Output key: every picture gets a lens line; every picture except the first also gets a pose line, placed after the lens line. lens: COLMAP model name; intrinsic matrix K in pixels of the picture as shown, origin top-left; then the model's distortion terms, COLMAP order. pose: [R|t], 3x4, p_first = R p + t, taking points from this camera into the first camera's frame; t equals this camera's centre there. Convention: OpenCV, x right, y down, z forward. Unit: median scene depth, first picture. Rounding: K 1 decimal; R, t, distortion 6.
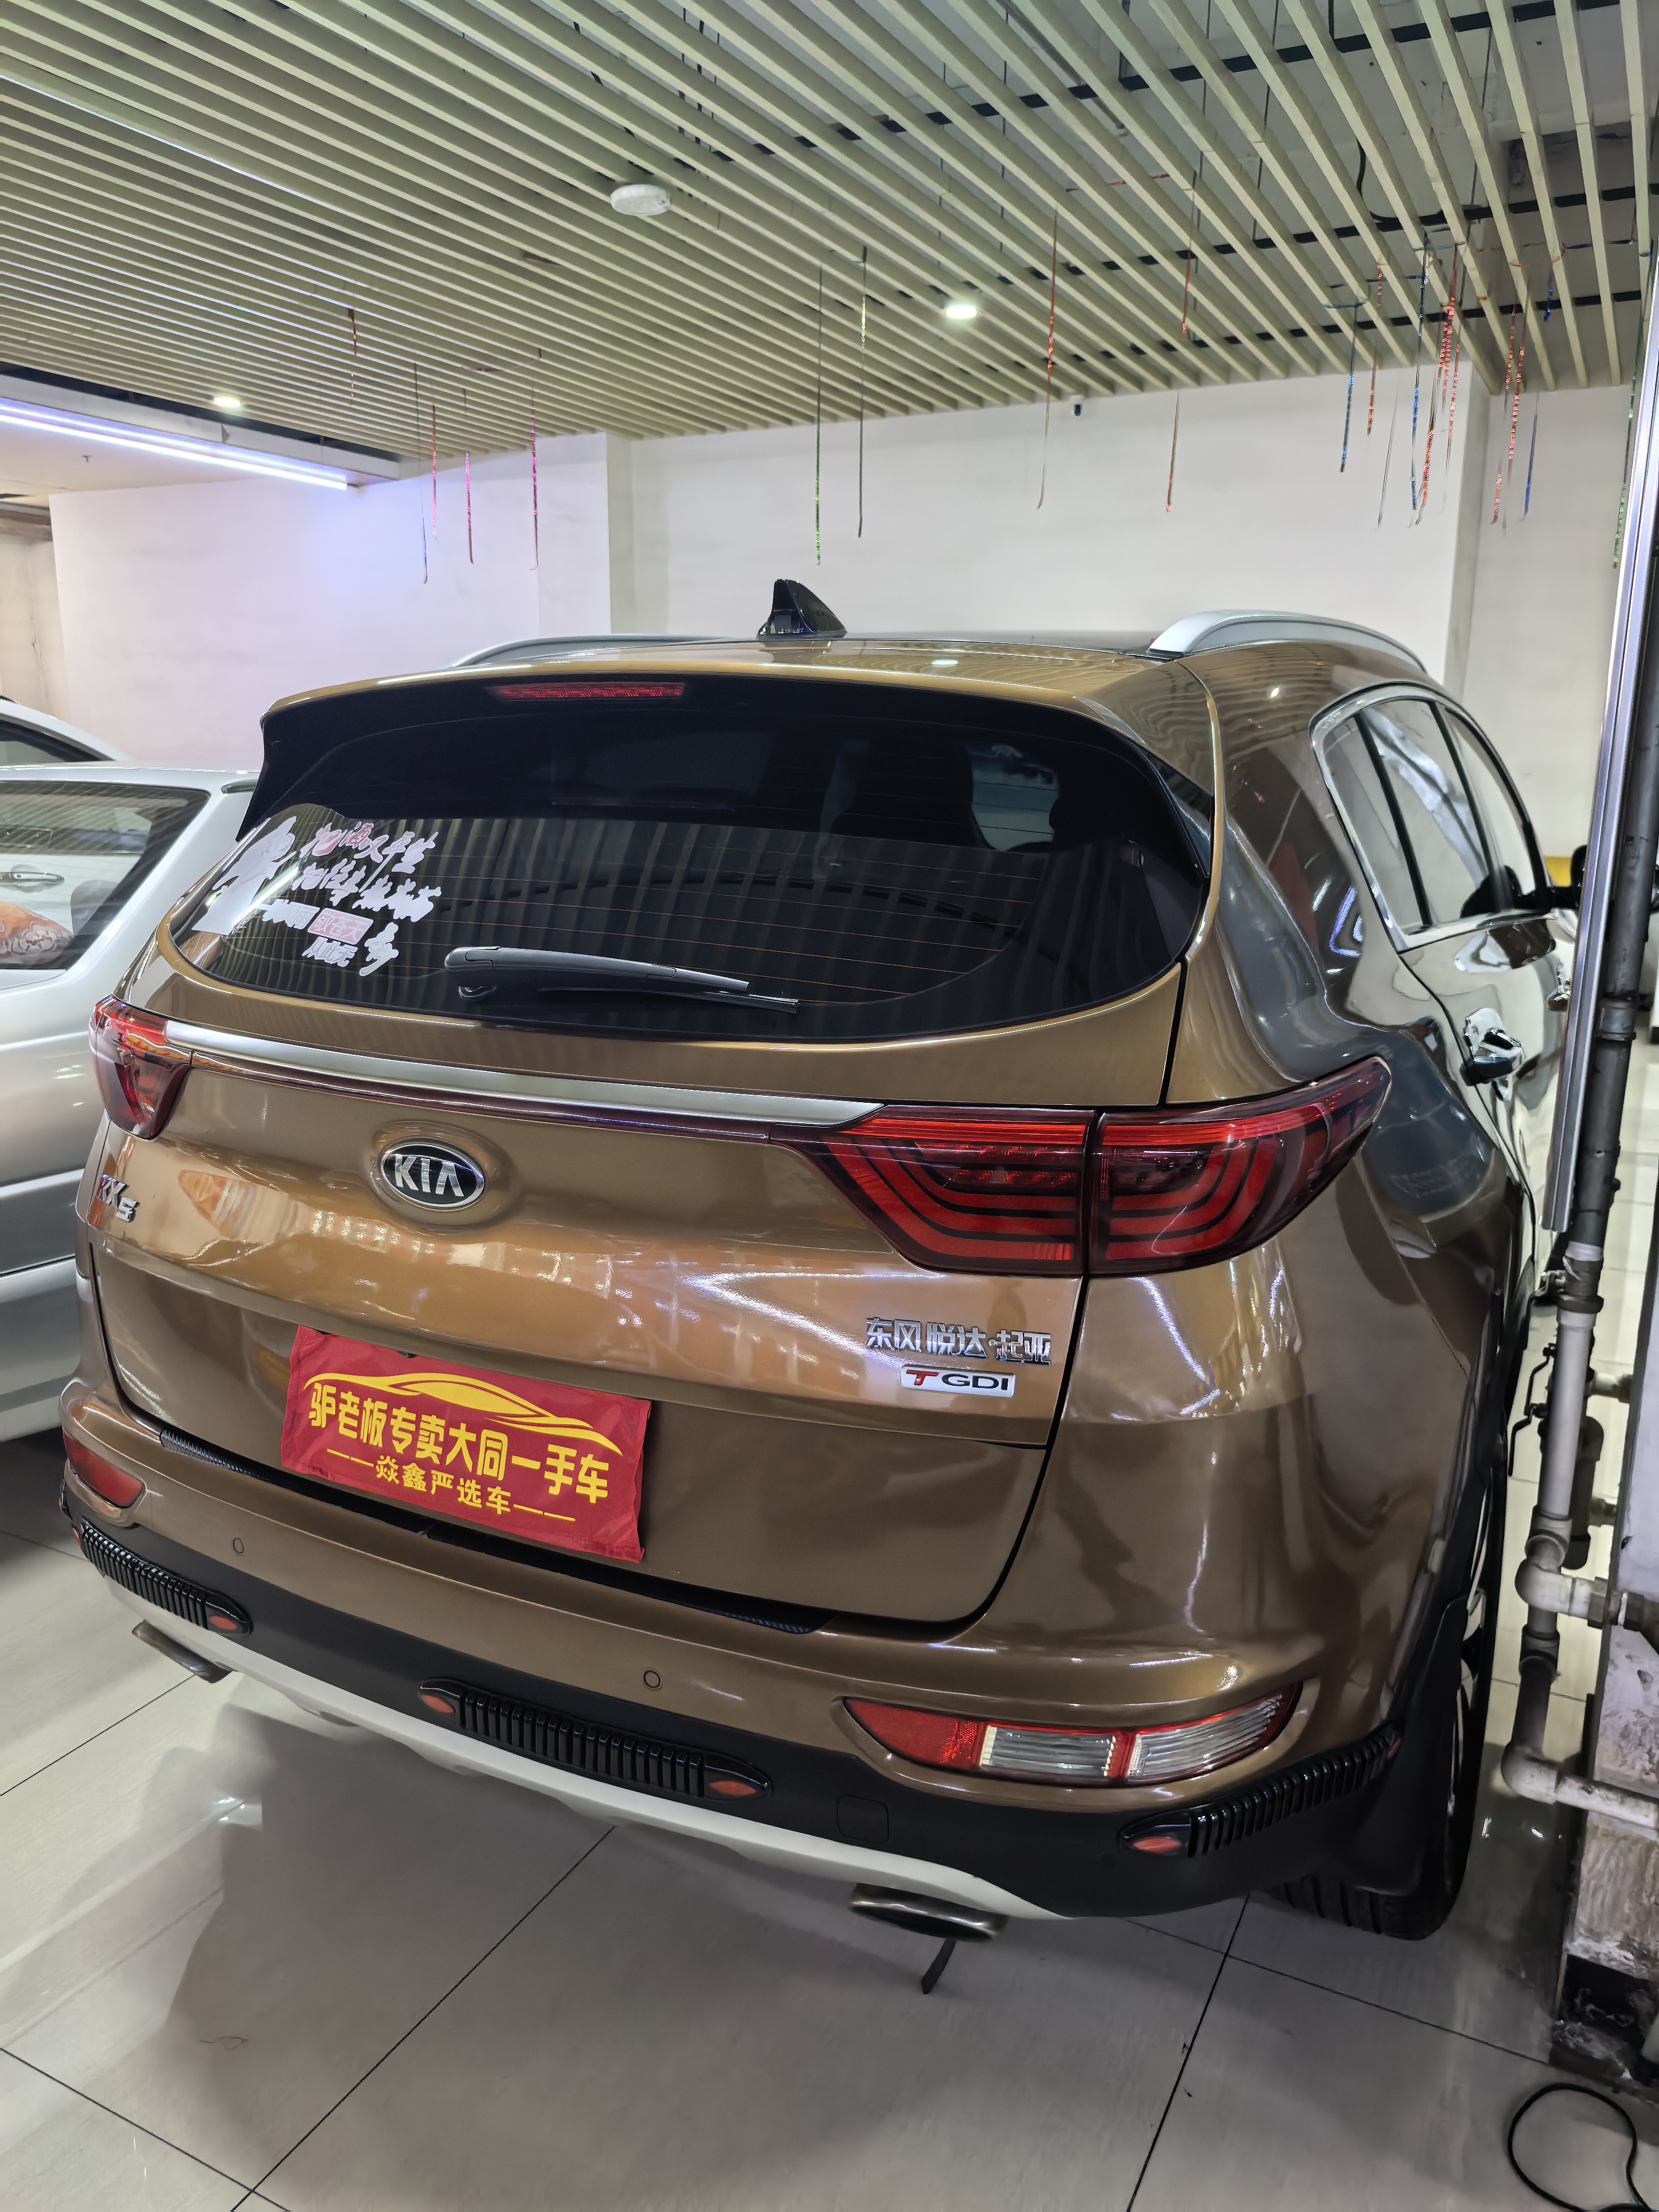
lens RADIAL K [[1591.6, 0, 835.5], [0, 1591.6, 1065.5], [0, 0, 1]] dist [0.025013, -0.027525]
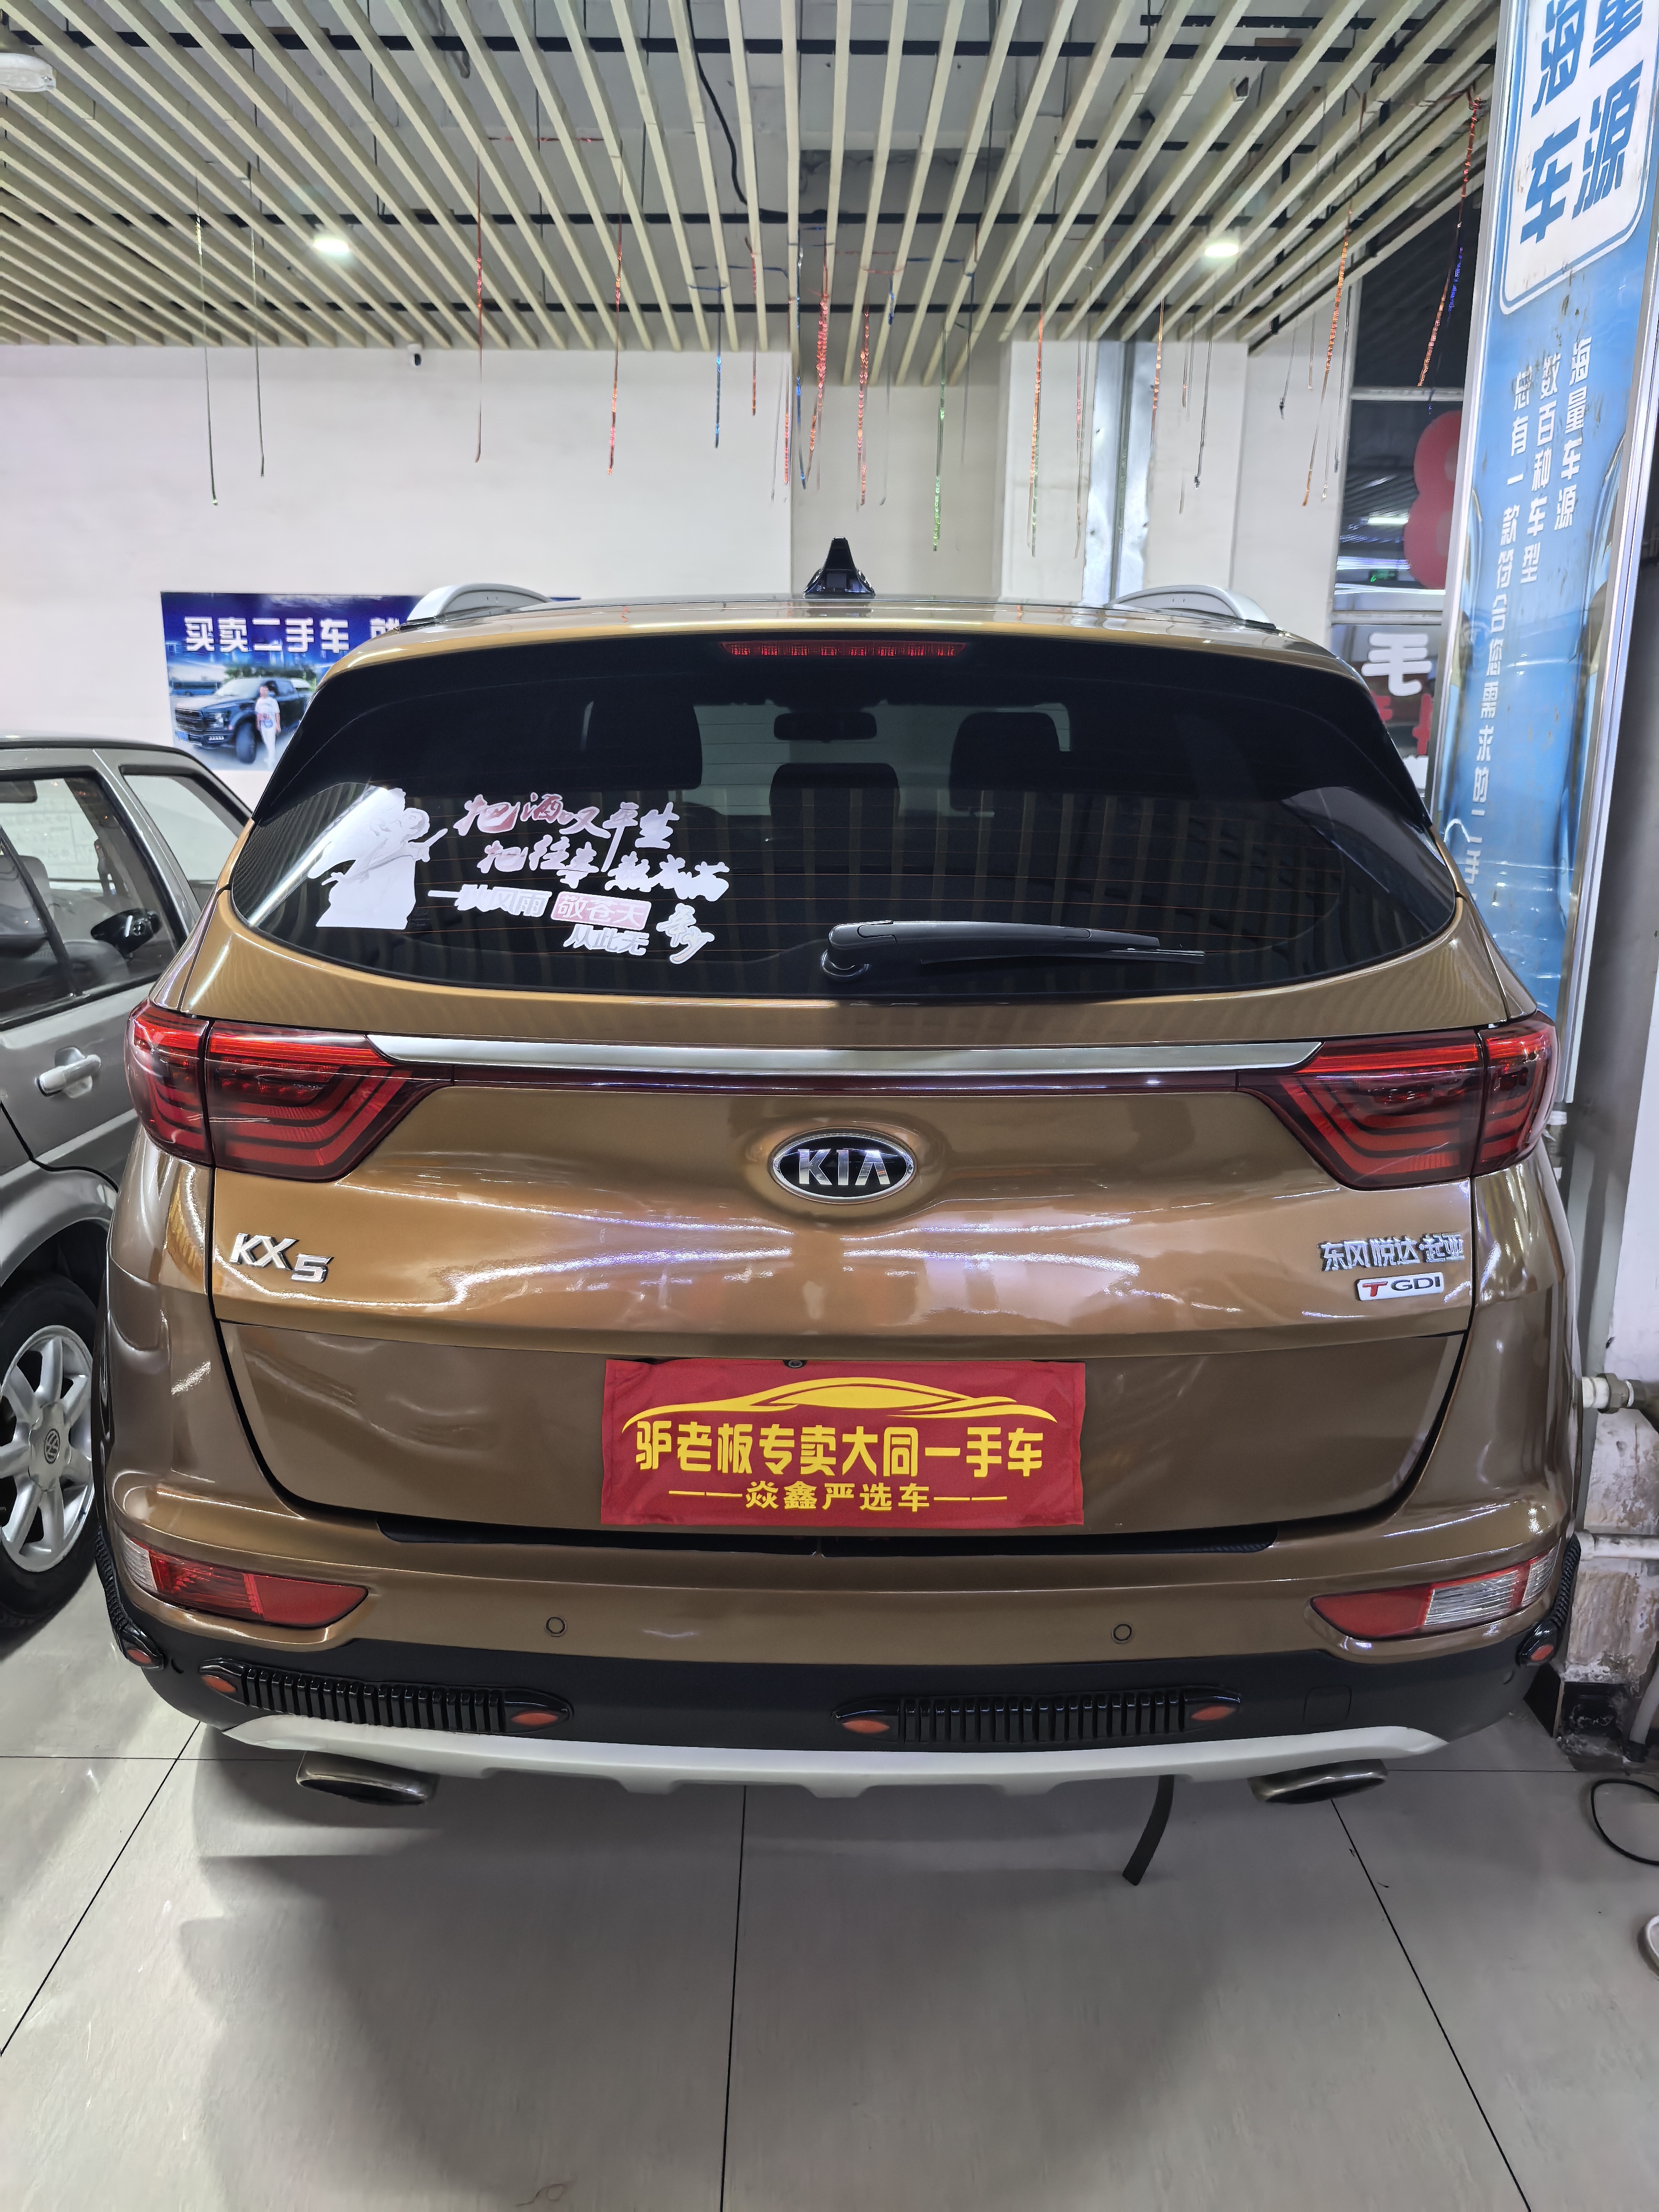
lens RADIAL K [[1571.4, 0, 805.6], [0, 1571.4, 1047.4], [0, 0, 1]] dist [0.068594, -0.086141]
pose [[0.890226, -0.094166, 0.445679, -0.644793], [0.087641, 0.995527, 0.035282, -0.034290], [-0.447008, 0.007651, 0.894497, 0.173611]]
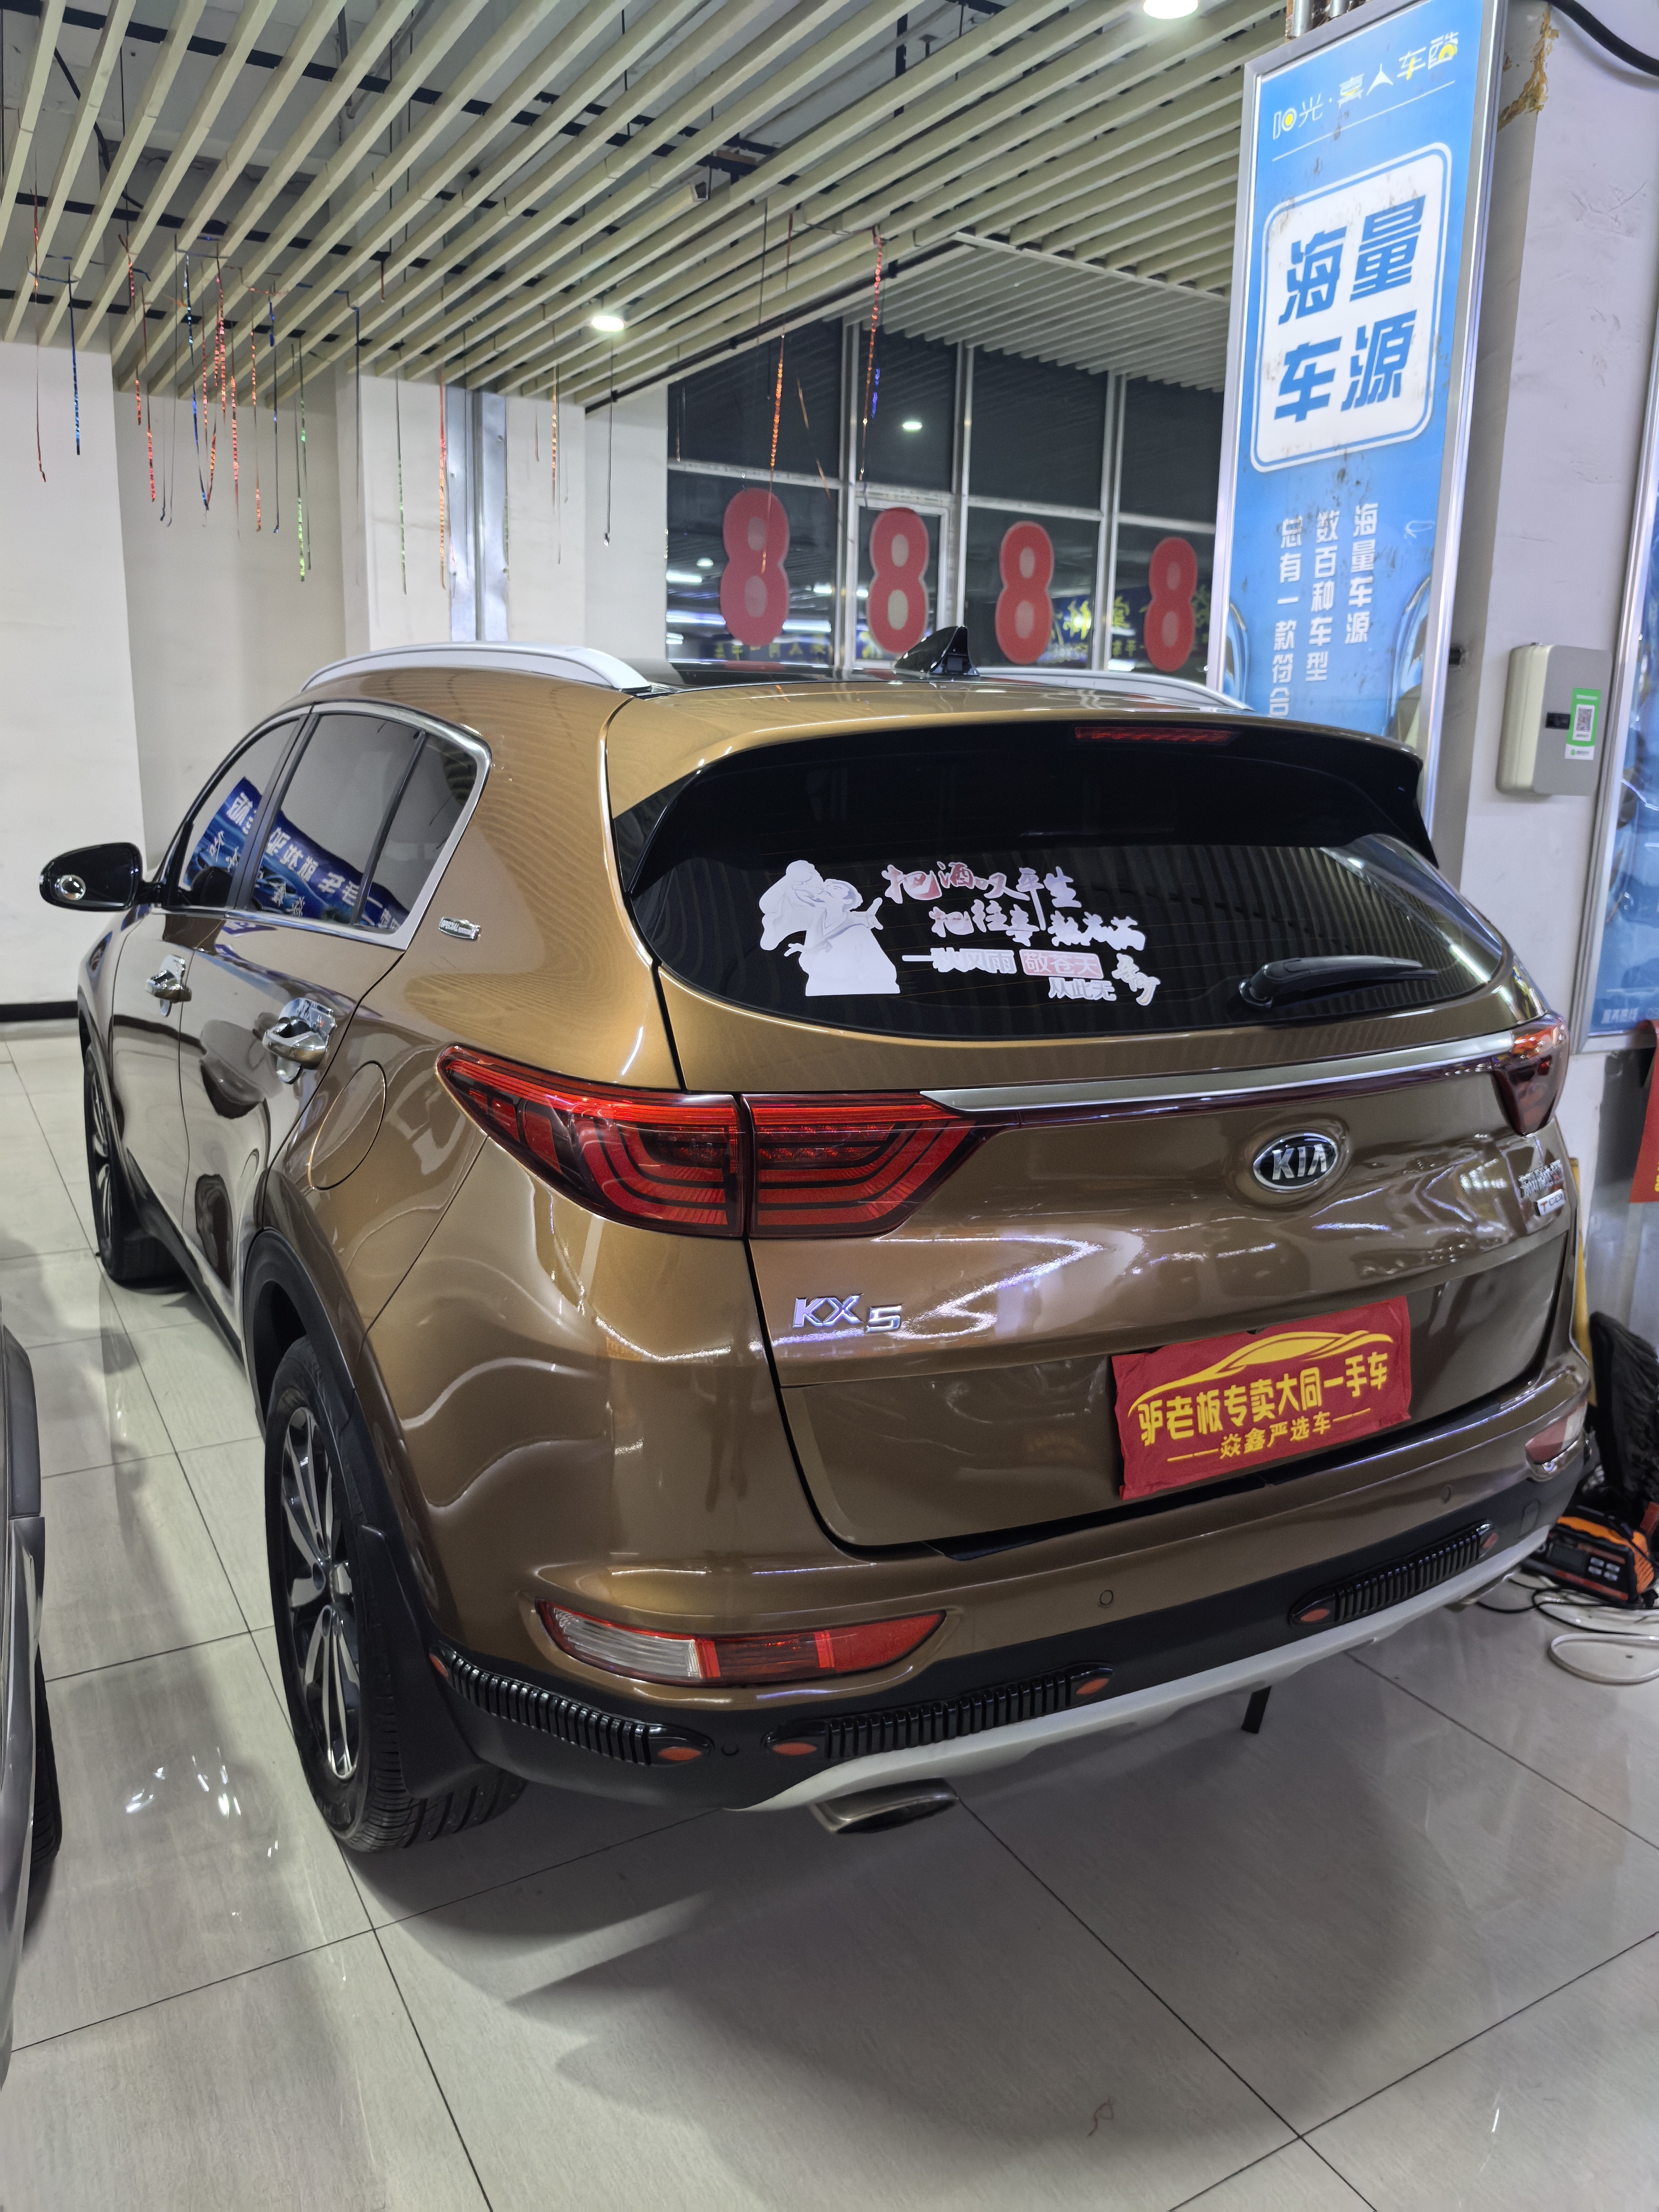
lens RADIAL K [[1571.4, 0, 805.6], [0, 1571.4, 1047.4], [0, 0, 1]] dist [0.068594, -0.086141]
pose [[0.543053, -0.150064, 0.826180, -1.304574], [0.149629, 0.985448, 0.080641, -0.148775], [-0.826259, 0.079828, 0.557605, 0.618639]]
